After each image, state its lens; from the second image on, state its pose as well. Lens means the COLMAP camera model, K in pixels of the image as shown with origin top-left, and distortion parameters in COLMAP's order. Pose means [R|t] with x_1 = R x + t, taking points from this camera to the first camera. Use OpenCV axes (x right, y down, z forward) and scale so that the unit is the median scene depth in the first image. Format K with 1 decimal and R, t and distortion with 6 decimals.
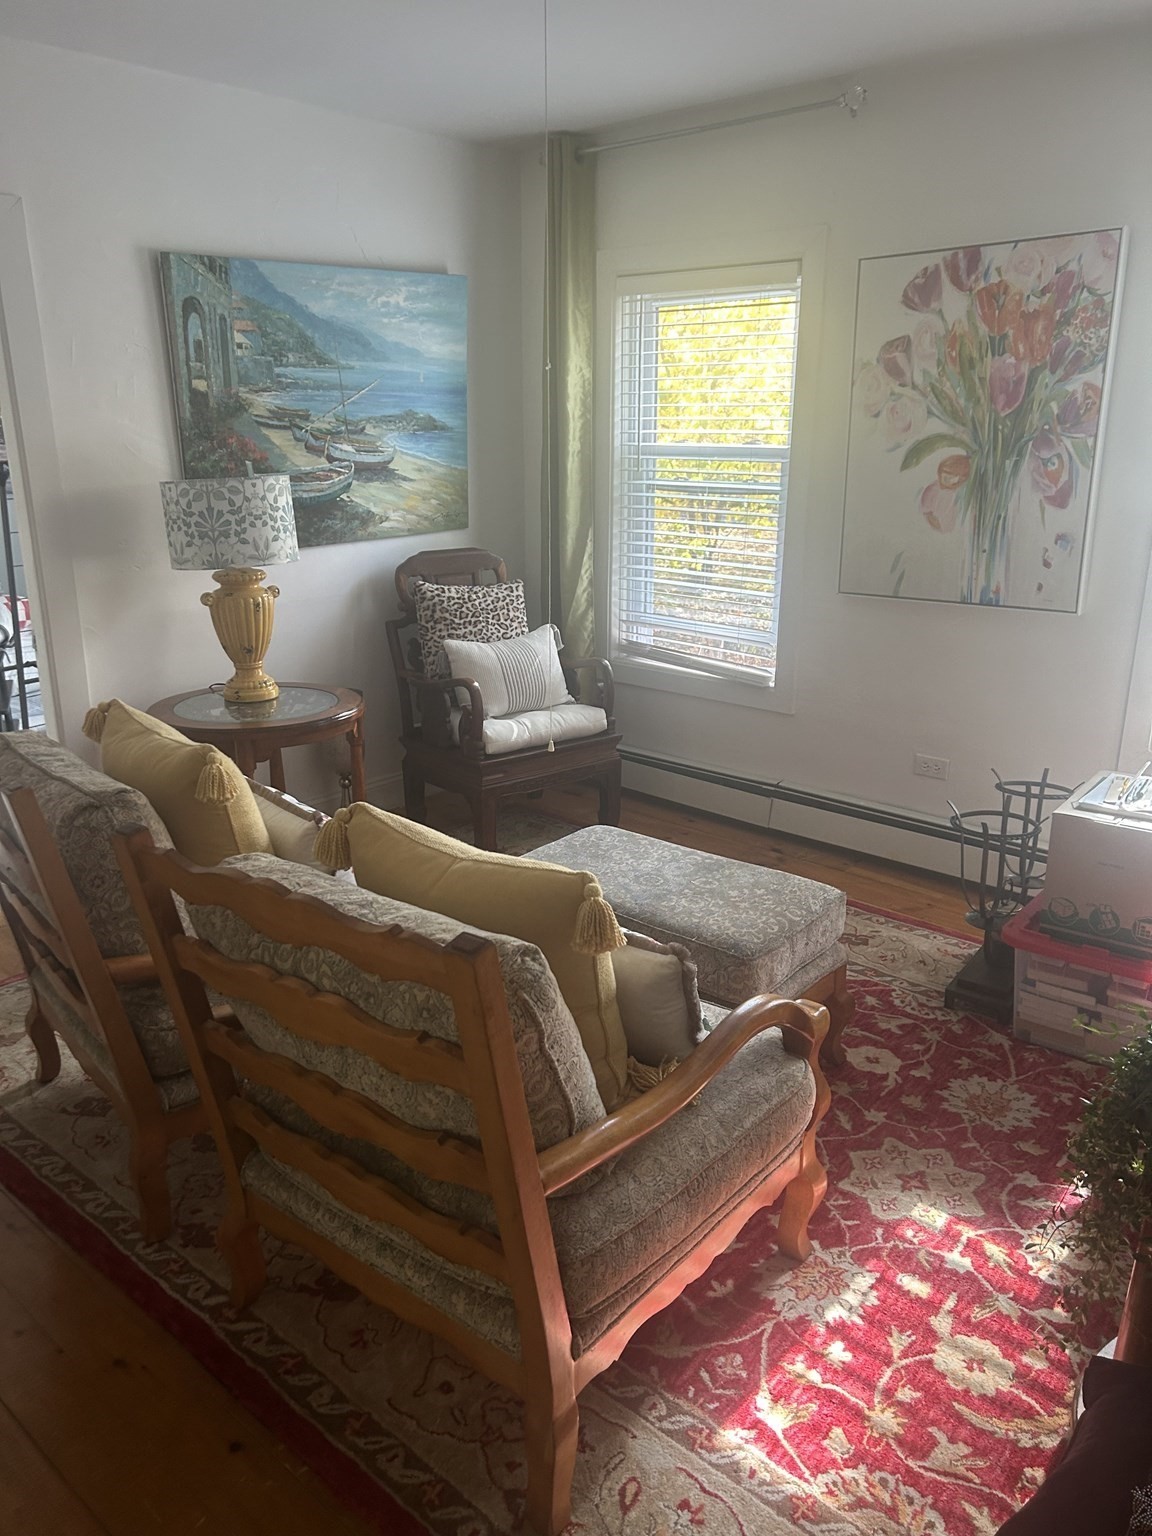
lens RADIAL K [[1146.2, 0, 565.6], [0, 1146.2, 765.8], [0, 0, 1]] dist [0.054515, -0.057065]
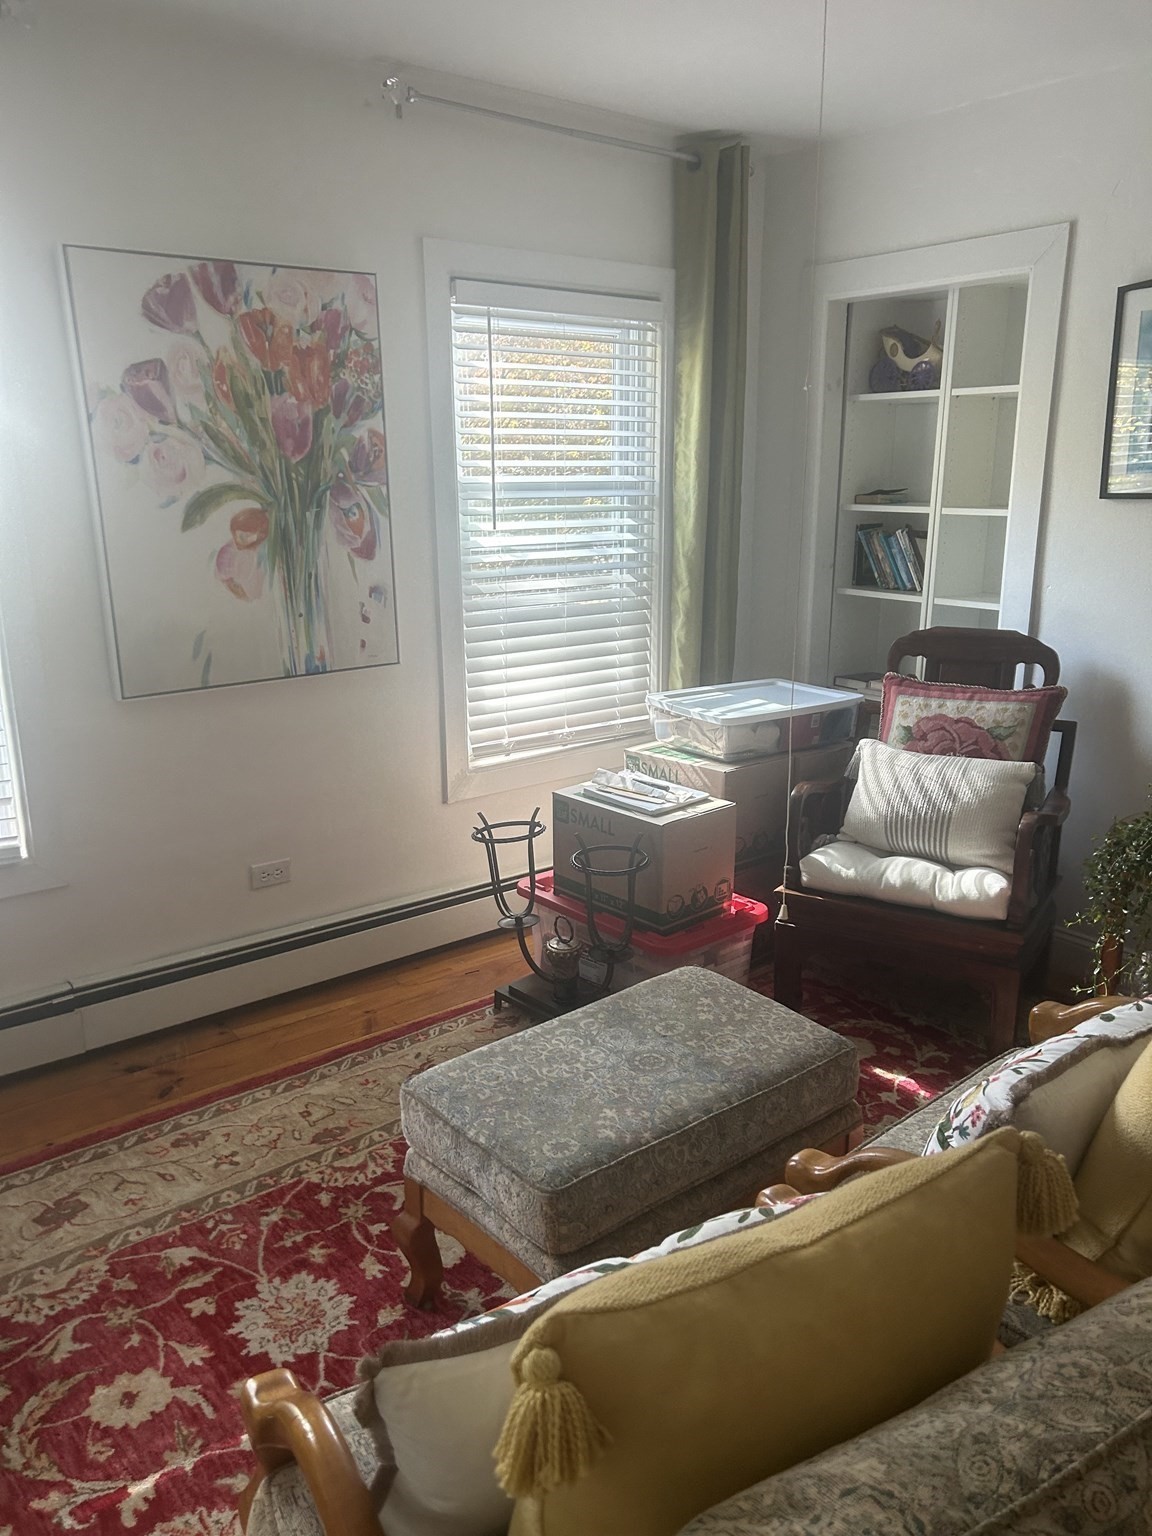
lens RADIAL K [[1146.2, 0, 568.8], [0, 1146.2, 770.9], [0, 0, 1]] dist [0.054515, -0.057065]
pose [[0.191634, -0.249239, 0.949293, -0.475968], [0.290034, 0.938403, 0.187831, -0.186132], [-0.937634, 0.239332, 0.252117, 0.637228]]
